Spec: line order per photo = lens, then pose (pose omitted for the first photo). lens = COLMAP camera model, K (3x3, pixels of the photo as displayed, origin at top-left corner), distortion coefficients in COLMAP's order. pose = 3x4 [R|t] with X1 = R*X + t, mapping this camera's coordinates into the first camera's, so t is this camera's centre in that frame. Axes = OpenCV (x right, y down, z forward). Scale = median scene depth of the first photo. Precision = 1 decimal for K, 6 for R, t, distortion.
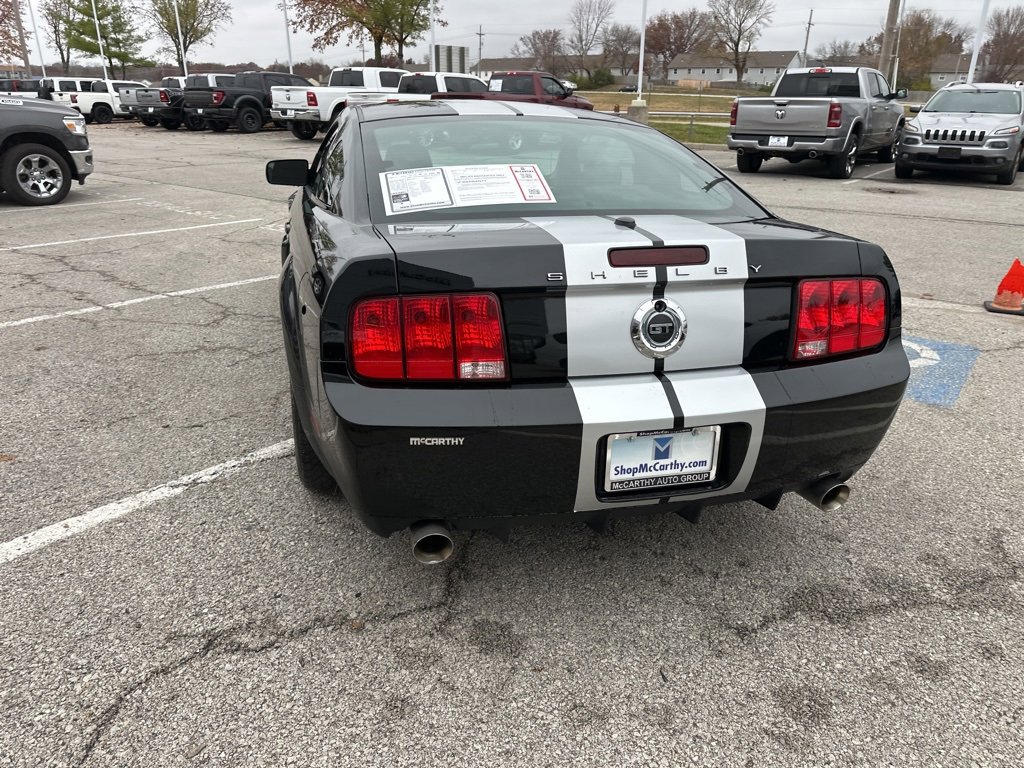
lens RADIAL K [[725.5, 0, 508.1], [0, 725.5, 372.7], [0, 0, 1]] dist [0.020009, -0.025604]
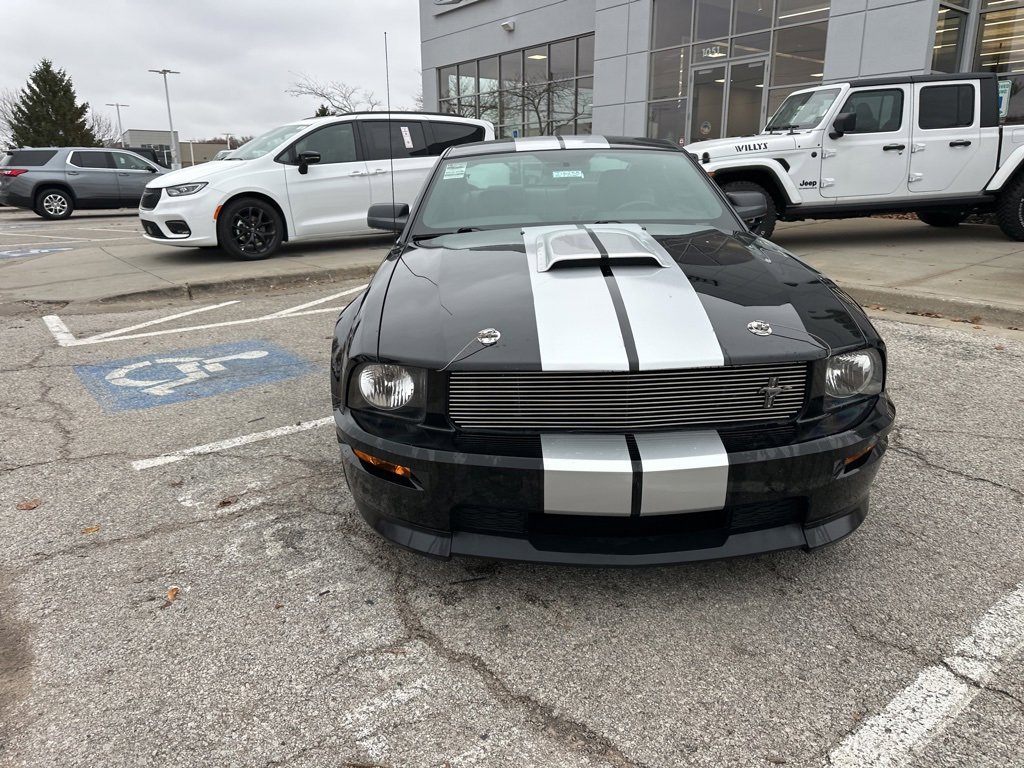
lens RADIAL K [[725.2, 0, 510.3], [0, 725.2, 372.0], [0, 0, 1]] dist [0.021010, -0.024882]
pose [[-0.967996, -0.071109, 0.240683, -0.200892], [0.085294, 0.808721, 0.581975, -0.544208], [-0.236029, 0.583878, -0.776773, 1.554311]]
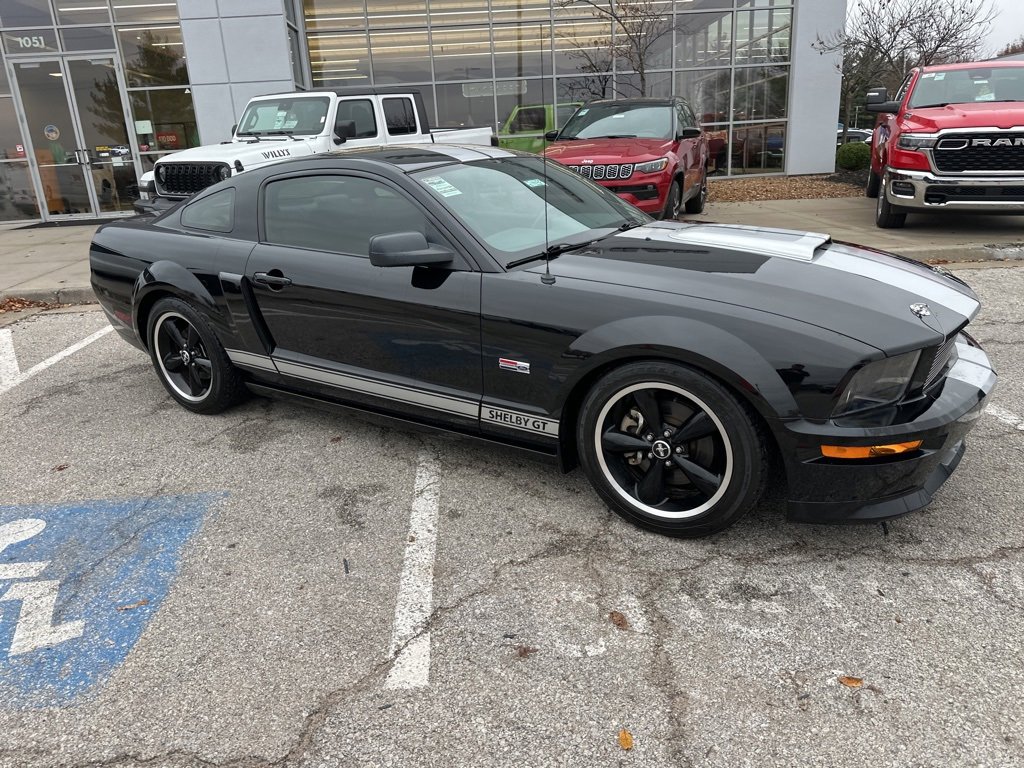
lens RADIAL K [[718.6, 0, 508.0], [0, 718.6, 385.0], [0, 0, 1]] dist [0.038628, -0.047262]
pose [[-0.745823, 0.226882, -0.626317, 0.447177], [-0.199153, 0.821268, 0.534655, -0.488090], [0.635678, 0.523491, -0.567337, 1.352158]]
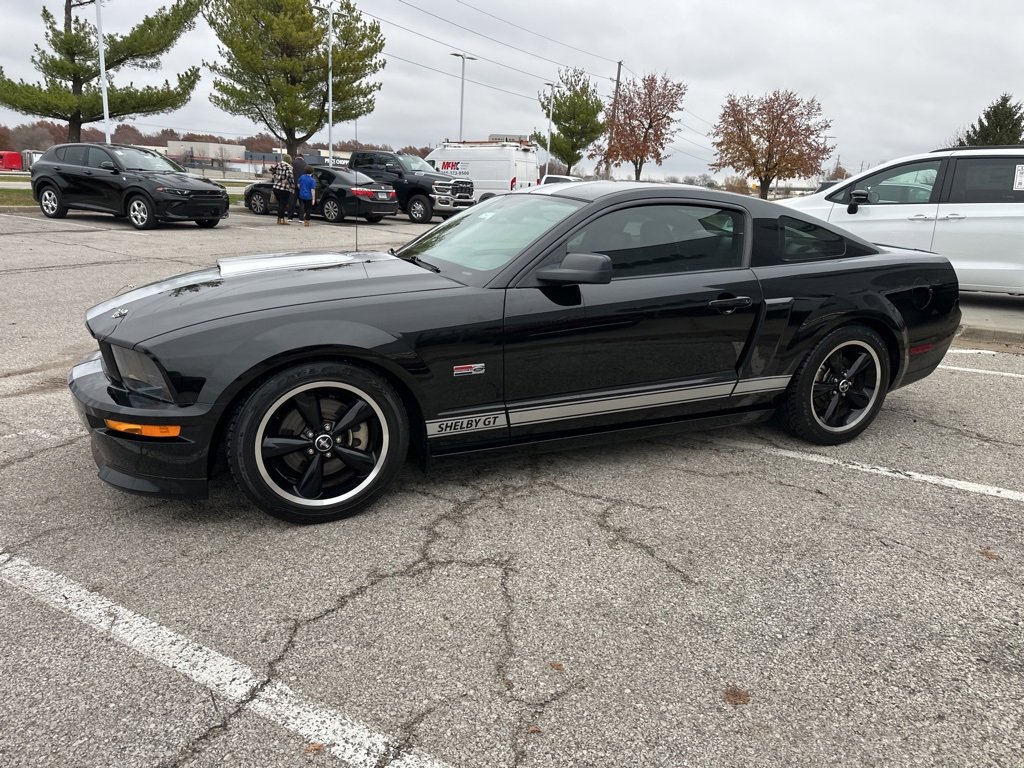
lens RADIAL K [[720.3, 0, 508.6], [0, 720.3, 382.3], [0, 0, 1]] dist [0.035677, -0.039512]
pose [[-0.144563, -0.281415, 0.948634, -0.859981], [0.303347, 0.899938, 0.313196, -0.349066], [-0.941850, 0.333042, -0.044732, 0.930355]]
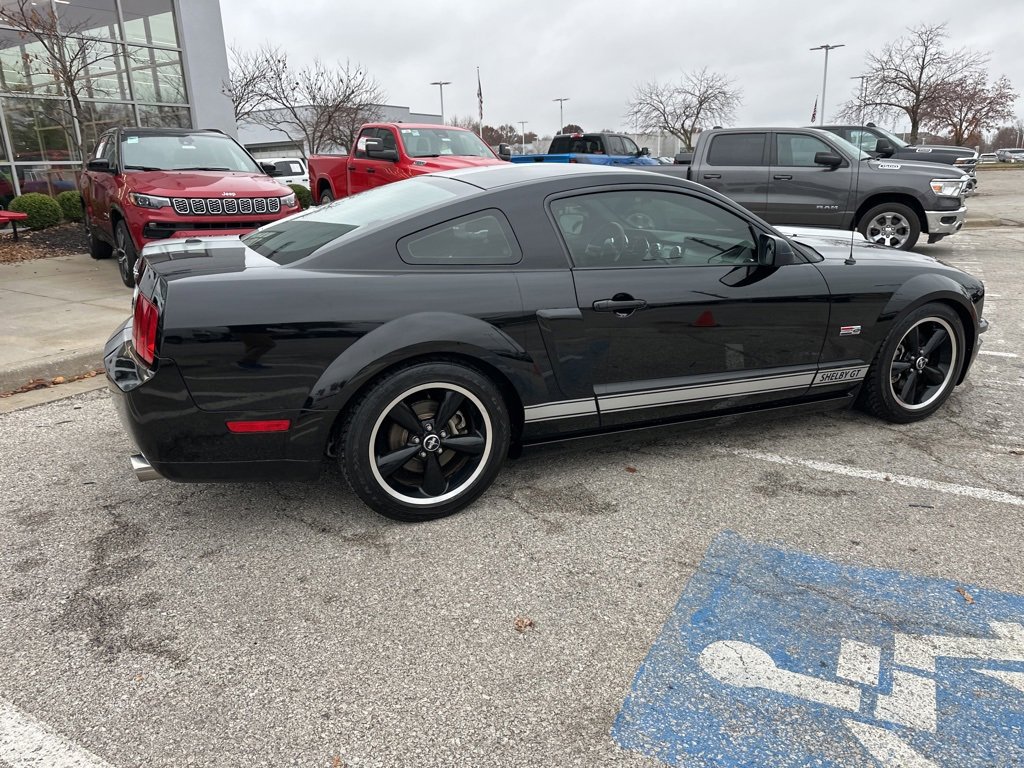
lens RADIAL K [[721.2, 0, 509.2], [0, 721.2, 380.5], [0, 0, 1]] dist [0.026913, -0.032591]
pose [[0.150688, 0.260387, -0.953673, 0.745862], [-0.325351, 0.924010, 0.200880, -0.189488], [0.933509, 0.280008, 0.223955, 0.558051]]
